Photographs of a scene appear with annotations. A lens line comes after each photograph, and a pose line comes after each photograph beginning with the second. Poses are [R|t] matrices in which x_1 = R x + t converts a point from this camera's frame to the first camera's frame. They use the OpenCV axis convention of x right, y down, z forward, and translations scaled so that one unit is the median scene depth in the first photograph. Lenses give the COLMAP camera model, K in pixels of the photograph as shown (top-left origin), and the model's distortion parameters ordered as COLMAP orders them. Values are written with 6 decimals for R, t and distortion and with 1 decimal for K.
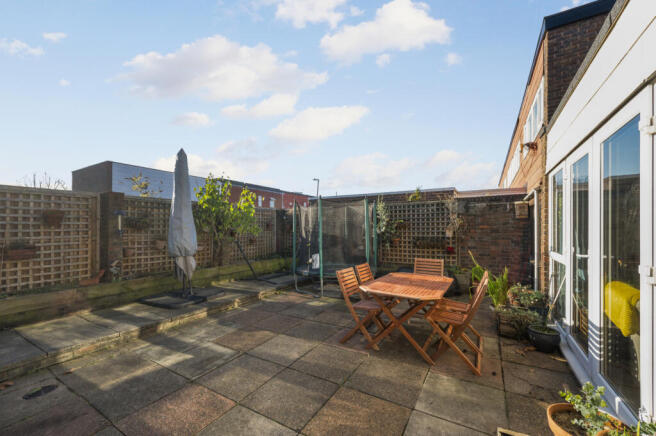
lens RADIAL K [[263.5, 0, 327.9], [0, 263.5, 230.6], [0, 0, 1]] dist [0.000537, -0.000597]
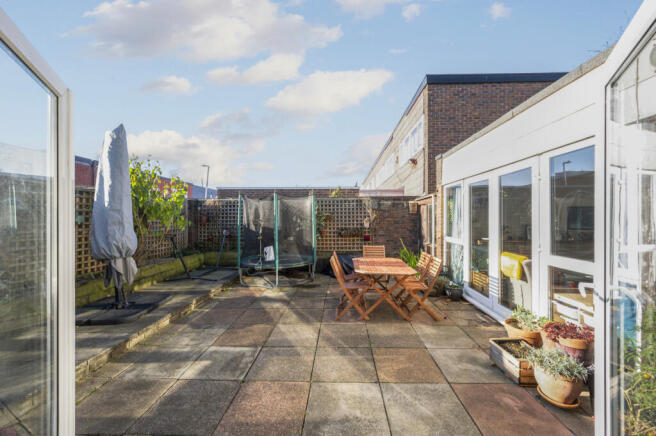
lens RADIAL K [[263.5, 0, 328.2], [0, 263.5, 219.0], [0, 0, 1]] dist [0.000537, -0.000597]
pose [[0.879825, -0.001295, 0.475296, -0.373407], [0.003238, 0.999989, -0.003270, -0.016020], [-0.475286, 0.004417, 0.879820, -0.014254]]
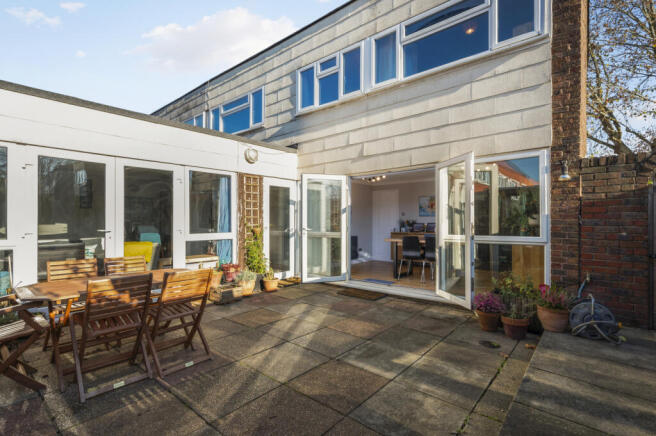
lens RADIAL K [[305.7, 0, 333.5], [0, 305.7, 218.6], [0, 0, 1]] dist [0.001092, -0.000592]
pose [[-0.989388, 0.004270, 0.145234, -0.297293], [0.004053, 0.999990, -0.001789, 0.016896], [-0.145240, -0.001181, -0.989396, 1.257502]]
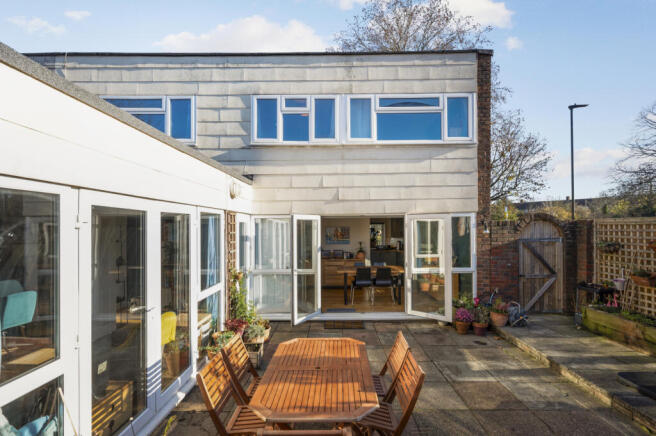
lens RADIAL K [[305.7, 0, 338.1], [0, 305.7, 228.0], [0, 0, 1]] dist [0.001092, -0.000592]
pose [[-0.858291, 0.003488, -0.513151, 0.462015], [0.003385, 0.999994, 0.001136, -0.110931], [0.513152, -0.000762, -0.858297, 1.190367]]
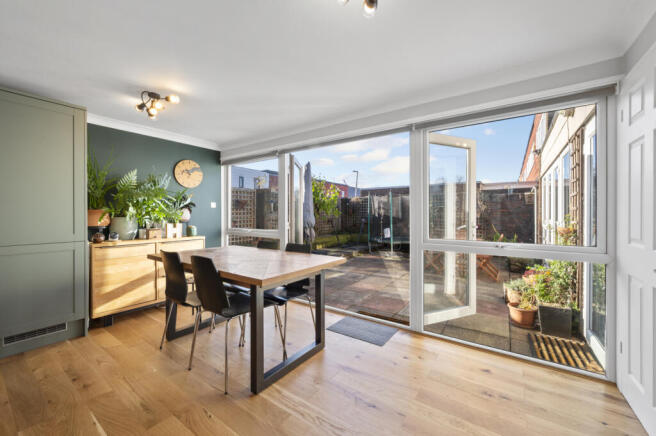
lens RADIAL K [[263.5, 0, 325.9], [0, 263.5, 214.9], [0, 0, 1]] dist [0.000537, -0.000597]
pose [[0.997374, 0.000957, -0.072410, -0.324918], [-0.001390, 0.999981, -0.005929, 0.025361], [0.072403, 0.006014, 0.997357, -0.611604]]
